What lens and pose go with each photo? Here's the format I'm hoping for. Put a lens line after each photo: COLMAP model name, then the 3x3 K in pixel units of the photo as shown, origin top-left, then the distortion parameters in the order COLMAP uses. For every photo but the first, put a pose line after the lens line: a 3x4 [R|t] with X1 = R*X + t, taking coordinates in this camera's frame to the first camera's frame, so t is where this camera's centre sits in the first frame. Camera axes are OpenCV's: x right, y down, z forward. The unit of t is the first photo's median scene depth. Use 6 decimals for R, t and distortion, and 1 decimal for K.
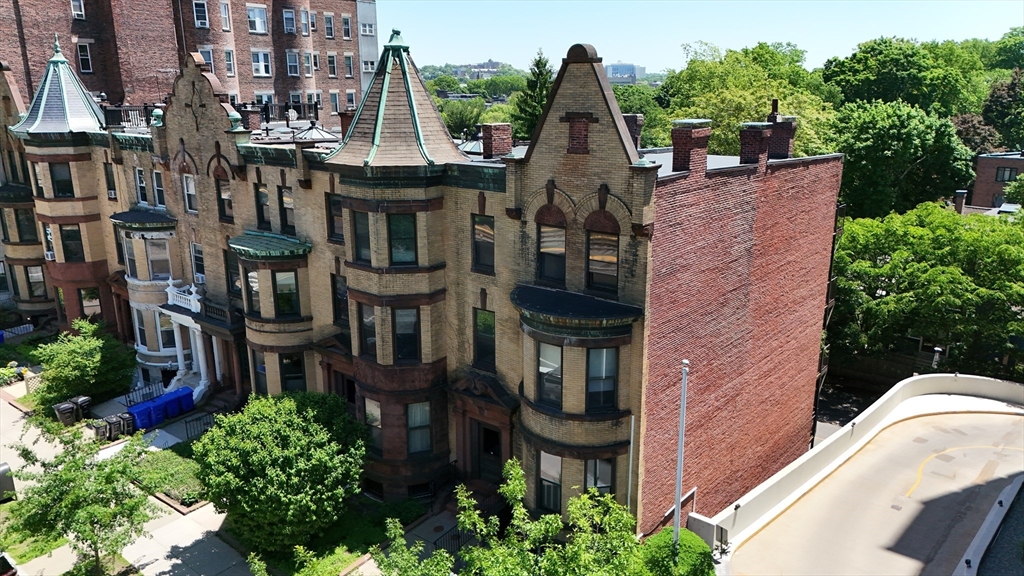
lens RADIAL K [[758.4, 0, 521.6], [0, 758.4, 285.8], [0, 0, 1]] dist [0.023244, -0.027226]
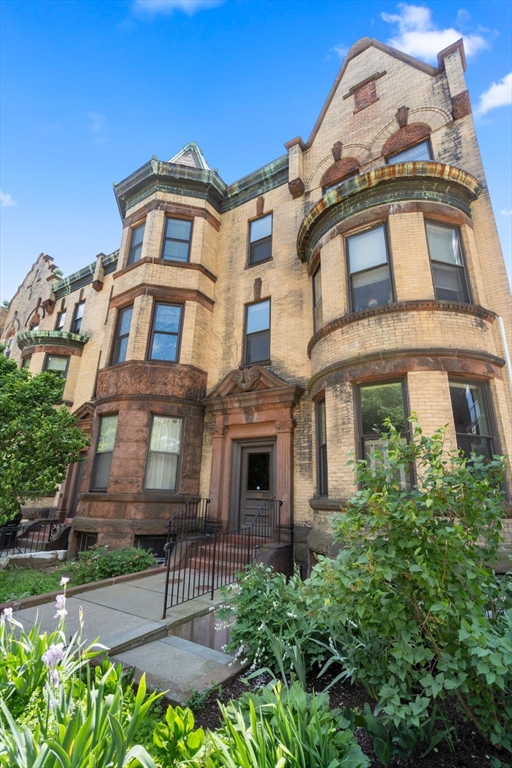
lens RADIAL K [[353.9, 0, 254.9], [0, 353.9, 390.2], [0, 0, 1]] dist [-0.003738, 0.000566]
pose [[0.997176, 0.050760, 0.055351, -0.066105], [-0.013222, 0.844155, -0.535935, 0.323690], [-0.073929, 0.533690, 0.842443, 0.657235]]
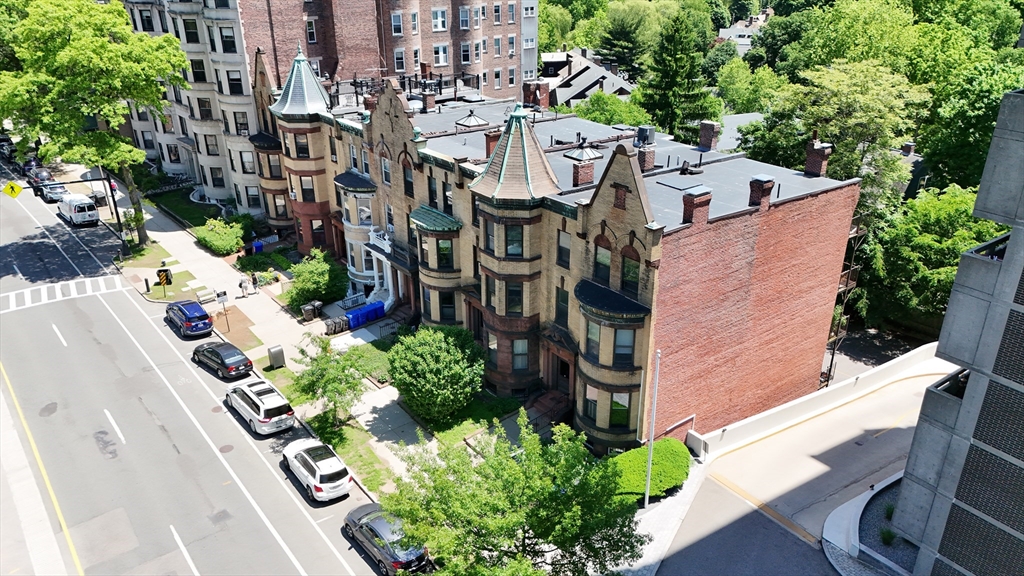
lens RADIAL K [[758.4, 0, 510.8], [0, 758.4, 289.6], [0, 0, 1]] dist [0.023244, -0.027226]
pose [[0.971387, 0.097196, -0.216705, 0.172920], [-0.058319, 0.982105, 0.179075, -0.225112], [0.230233, -0.161313, 0.959672, -0.488935]]
